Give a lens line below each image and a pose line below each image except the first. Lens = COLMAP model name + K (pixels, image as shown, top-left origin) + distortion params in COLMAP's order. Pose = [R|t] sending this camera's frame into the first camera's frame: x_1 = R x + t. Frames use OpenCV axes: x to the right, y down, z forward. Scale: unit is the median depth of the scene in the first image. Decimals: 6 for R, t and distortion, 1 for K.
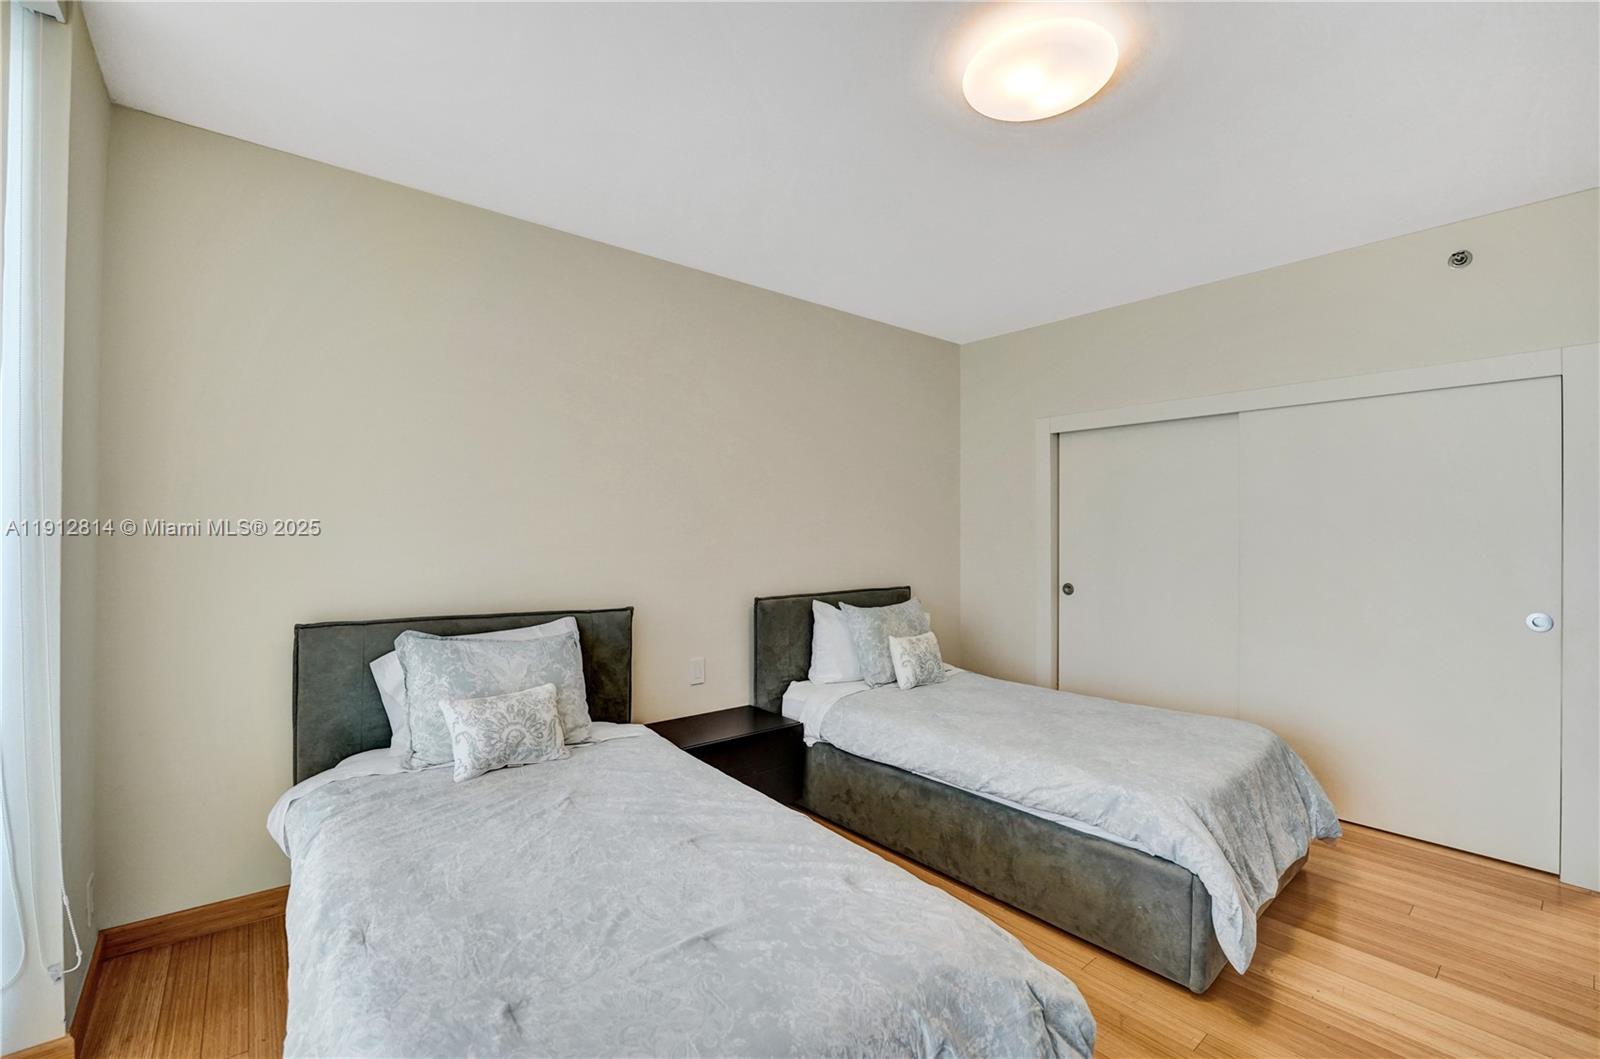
lens RADIAL K [[675.1, 0, 803.9], [0, 675.1, 539.2], [0, 0, 1]] dist [-0.025335, 0.000431]
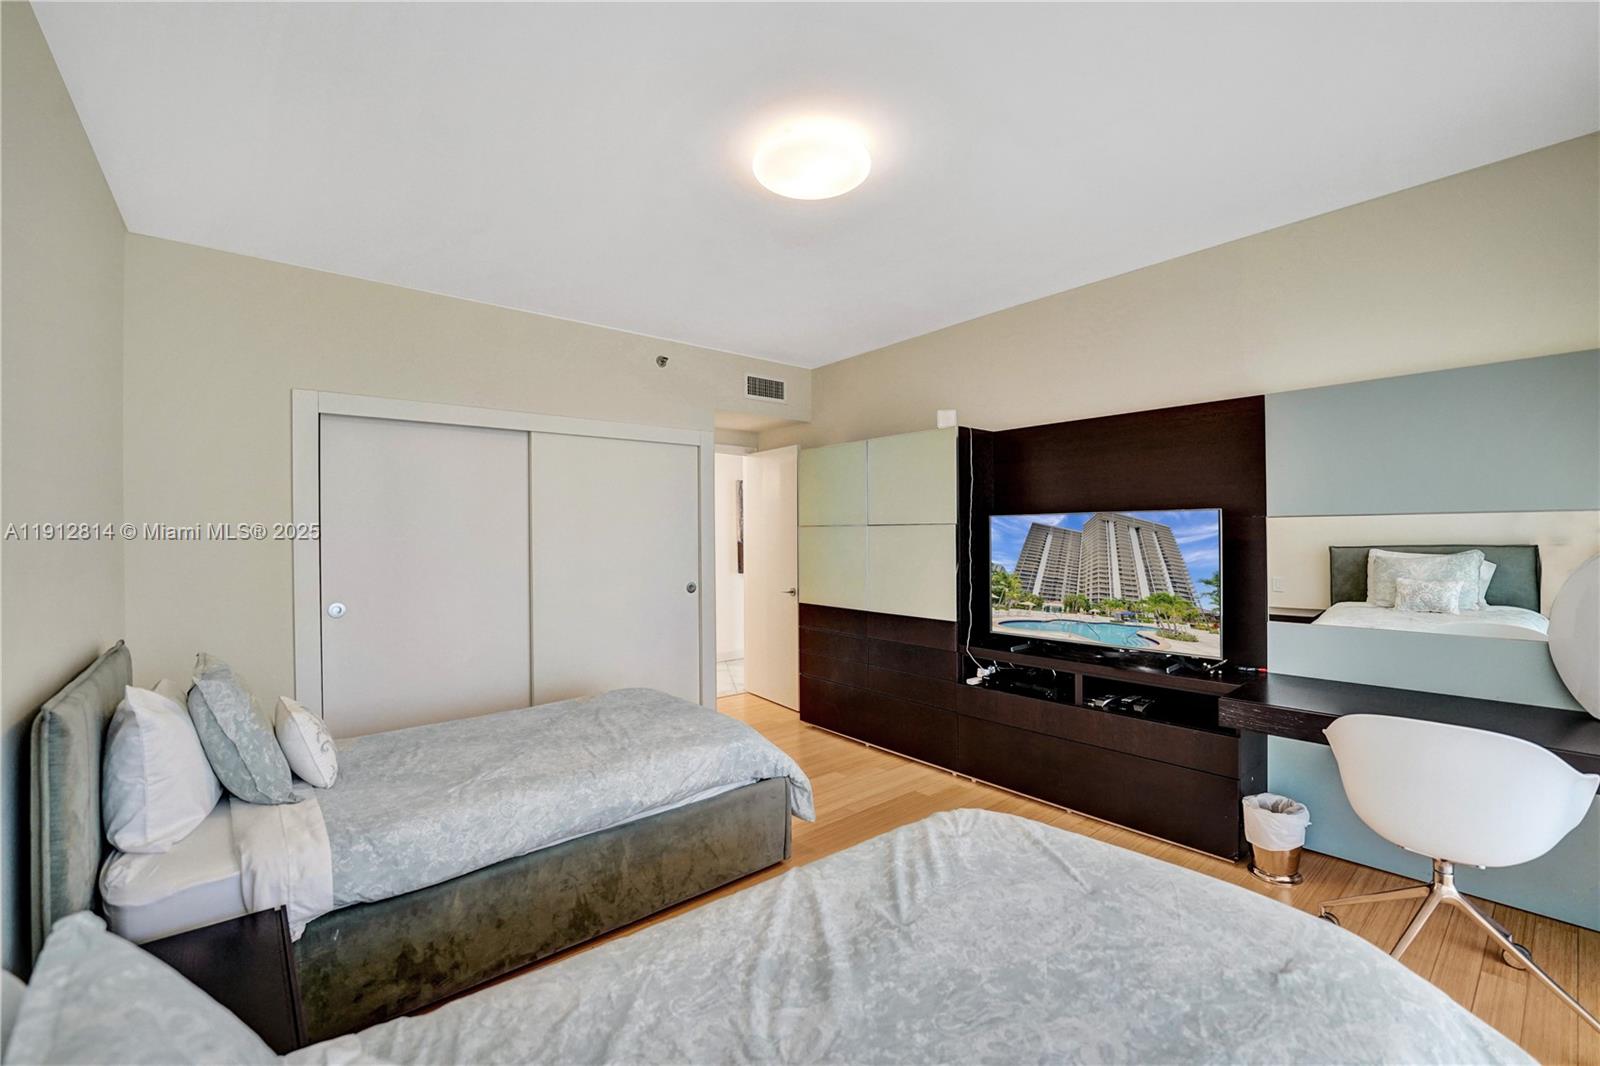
lens RADIAL K [[664.7, 0, 794.8], [0, 664.7, 534.3], [0, 0, 1]] dist [-0.030923, 0.004245]
pose [[0.006686, -0.005055, 0.999965, -0.690402], [0.019607, 0.999796, 0.004923, -0.015367], [-0.999785, 0.019573, 0.006783, 0.812863]]
